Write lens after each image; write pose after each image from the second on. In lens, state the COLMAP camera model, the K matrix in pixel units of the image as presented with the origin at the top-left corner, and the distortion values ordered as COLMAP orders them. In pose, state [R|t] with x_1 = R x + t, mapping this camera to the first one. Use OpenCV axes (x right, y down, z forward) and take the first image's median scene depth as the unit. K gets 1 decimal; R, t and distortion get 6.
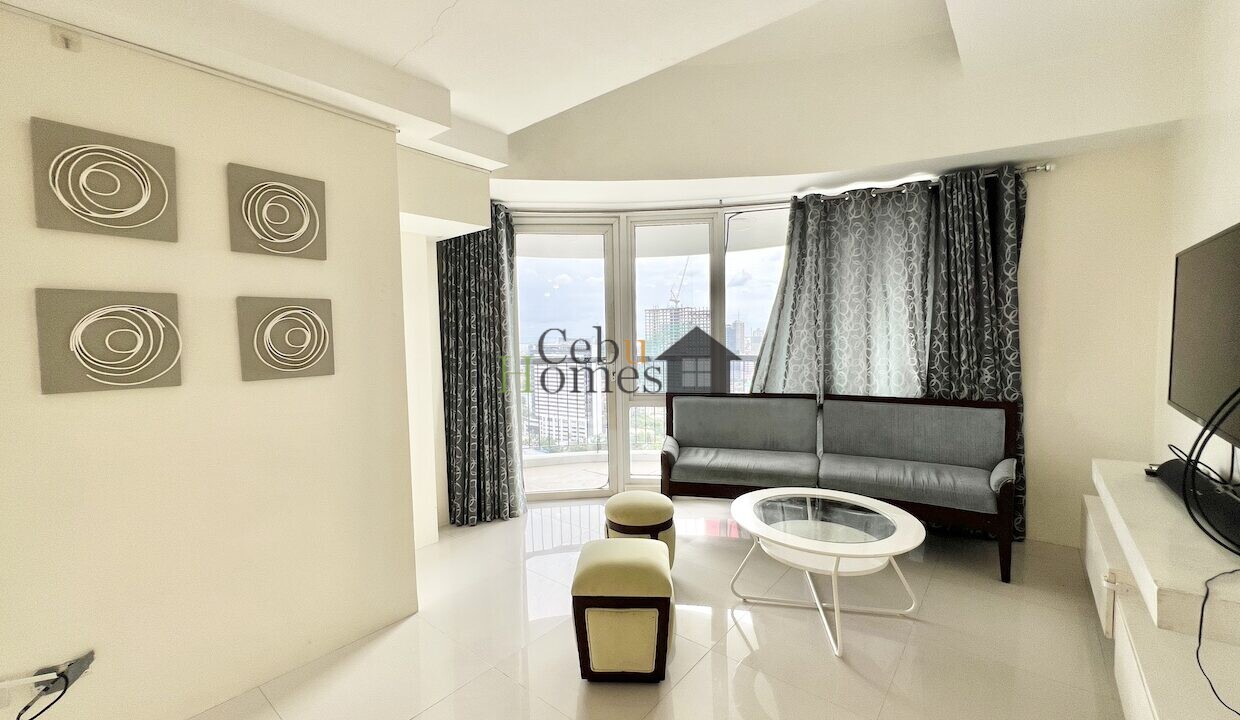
lens RADIAL K [[506.4, 0, 620.0], [0, 506.4, 360.0], [0, 0, 1]] dist [-0.002858, 0.011390]
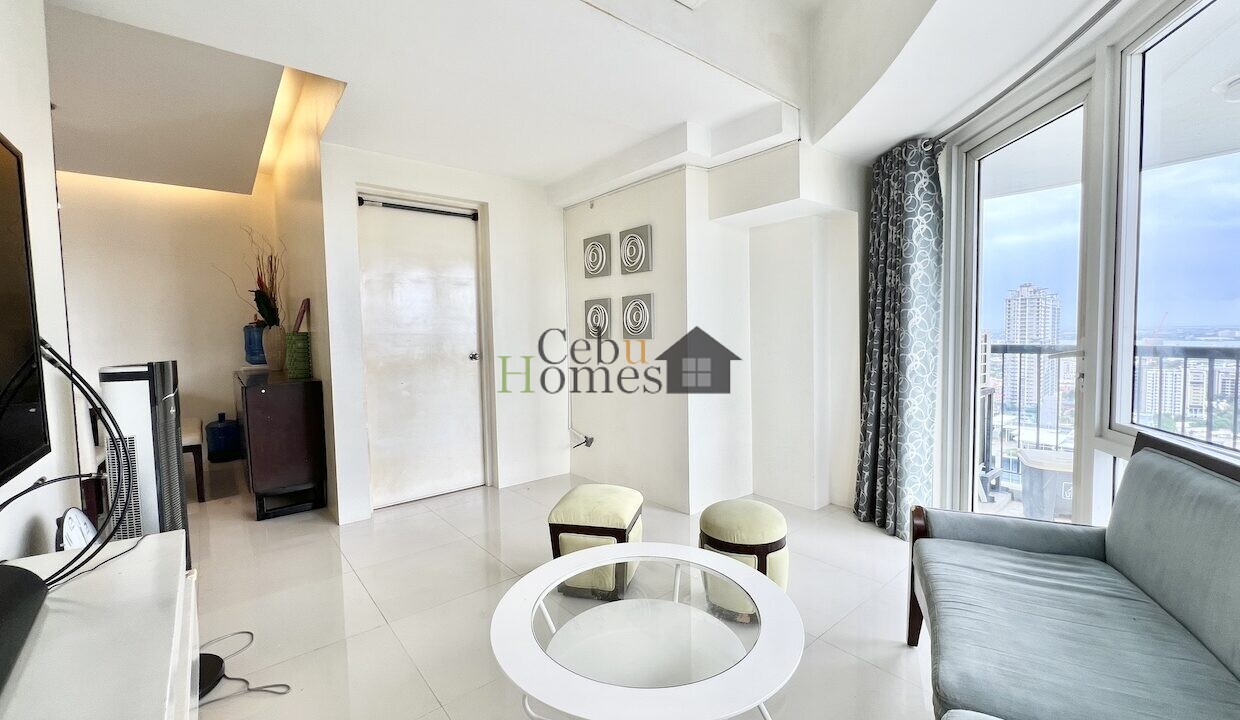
lens RADIAL K [[506.4, 0, 620.0], [0, 506.4, 360.0], [0, 0, 1]] dist [-0.002858, 0.011390]
pose [[-0.202049, 0.063878, -0.977290, 1.244580], [-0.037645, 0.996627, 0.072925, -0.020811], [0.978652, 0.051525, -0.198963, 1.403584]]
